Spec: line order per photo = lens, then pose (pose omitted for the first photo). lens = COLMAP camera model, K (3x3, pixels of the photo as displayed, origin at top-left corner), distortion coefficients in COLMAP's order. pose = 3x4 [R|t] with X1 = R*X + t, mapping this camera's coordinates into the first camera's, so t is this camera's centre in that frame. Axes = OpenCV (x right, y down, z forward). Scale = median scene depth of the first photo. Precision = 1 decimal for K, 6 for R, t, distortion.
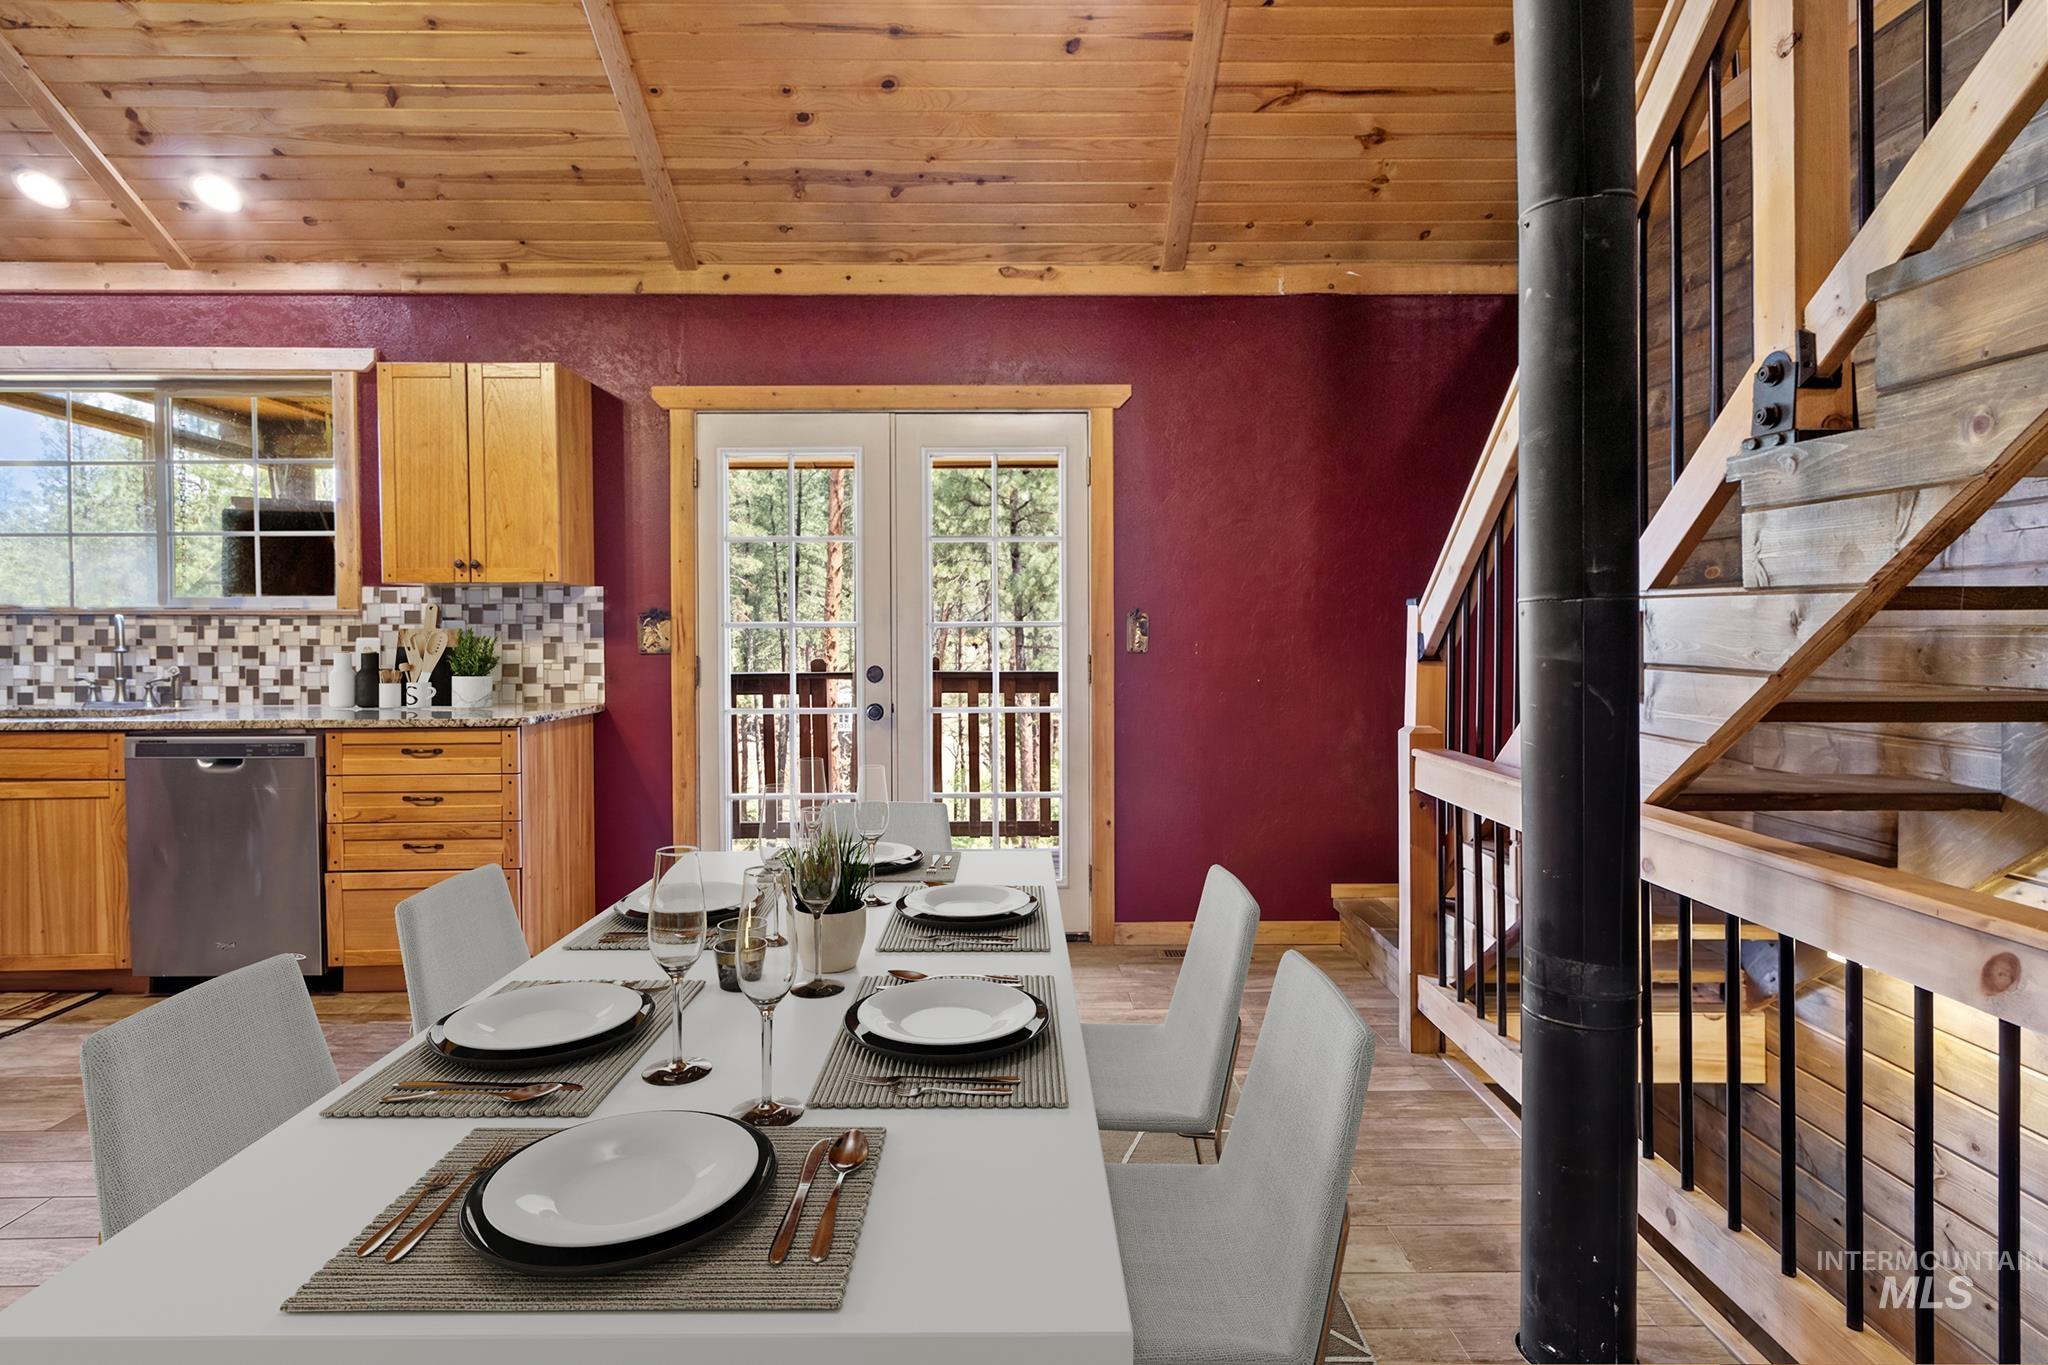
lens RADIAL K [[1089.3, 0, 1025.8], [0, 1089.3, 645.8], [0, 0, 1]] dist [0.012722, 0.000169]
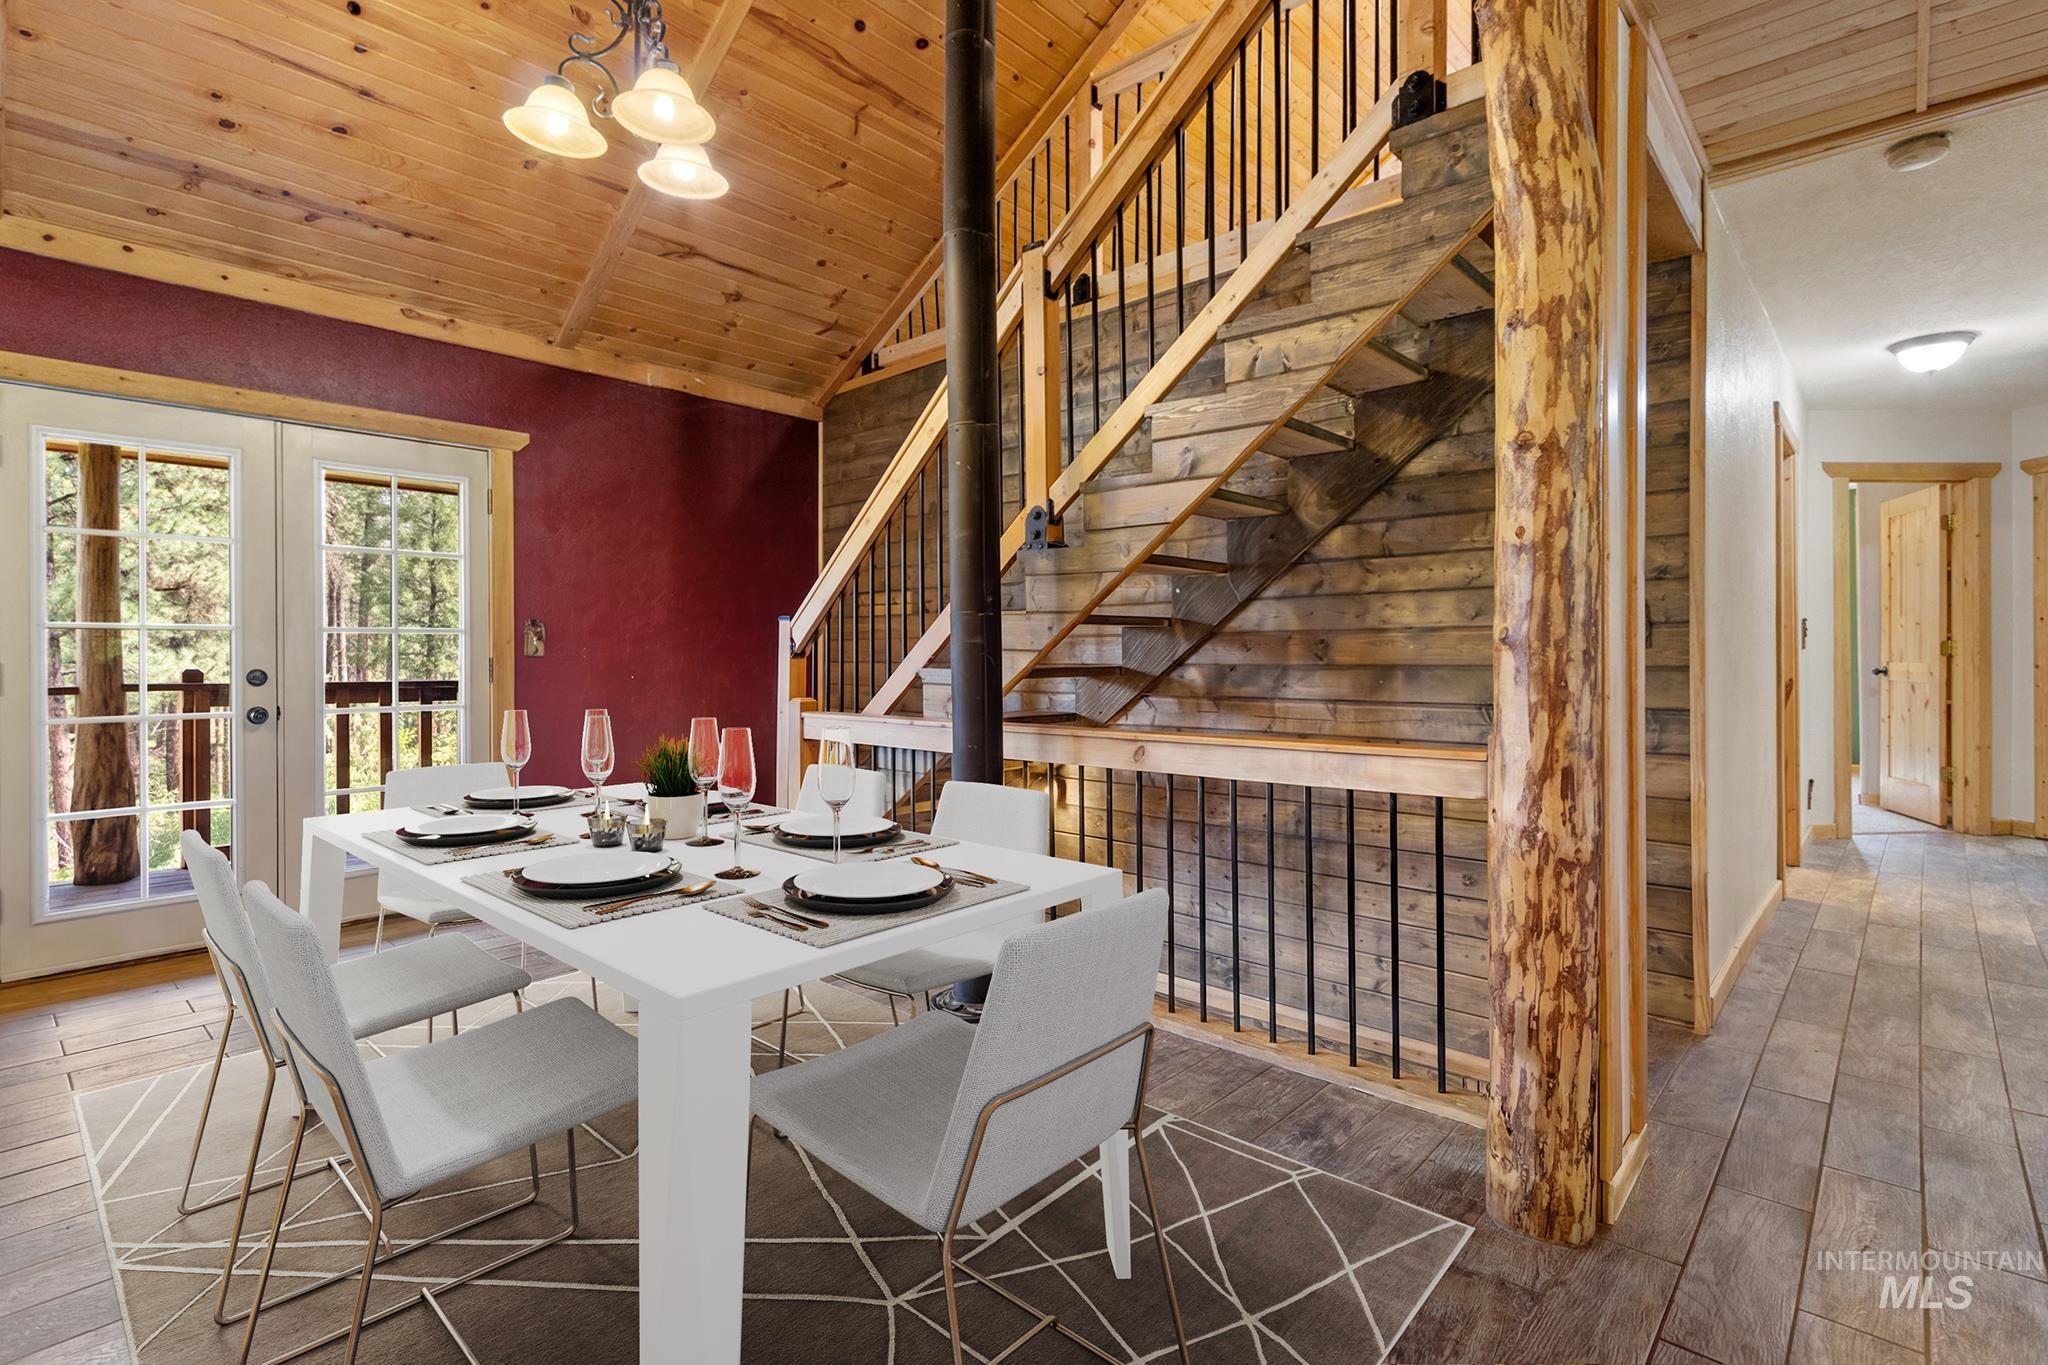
lens RADIAL K [[954.3, 0, 1033.3], [0, 954.3, 650.7], [0, 0, 1]] dist [-0.008803, 0.000023]
pose [[0.674358, 0.003514, 0.738396, -0.316385], [0.009749, 0.999859, -0.013662, 0.020659], [-0.738340, 0.016412, 0.674229, -0.119923]]
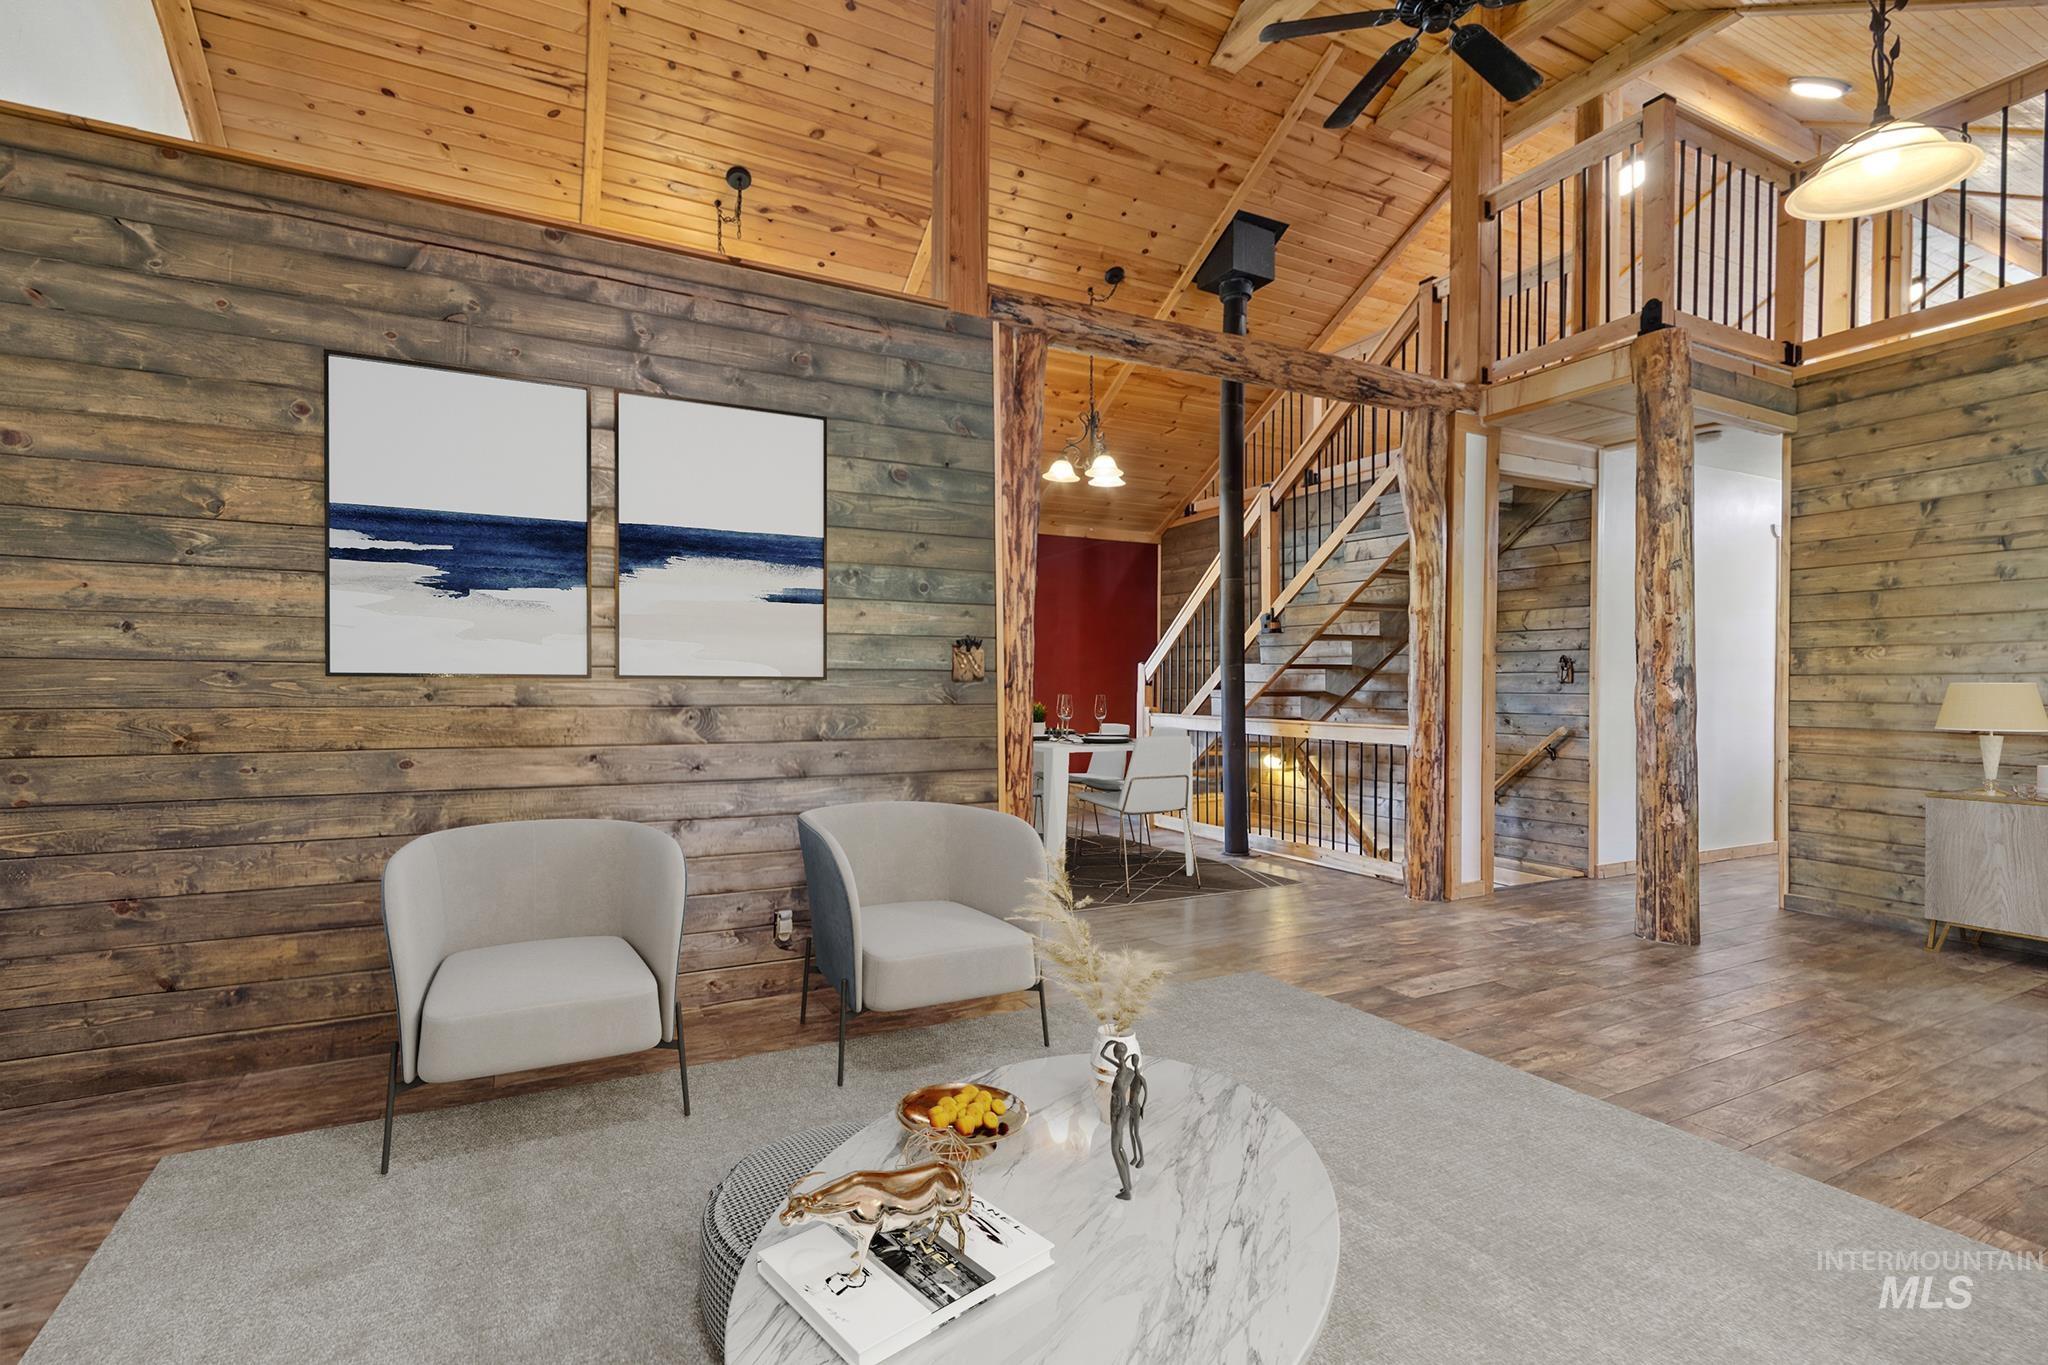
lens RADIAL K [[940.1, 0, 1027.5], [0, 940.1, 700.0], [0, 0, 1]] dist [-0.002082, -0.001257]
pose [[0.885869, -0.005263, 0.463907, -0.857053], [0.000753, 0.999951, 0.009907, 0.022702], [-0.463936, -0.008427, 0.885829, -0.852174]]
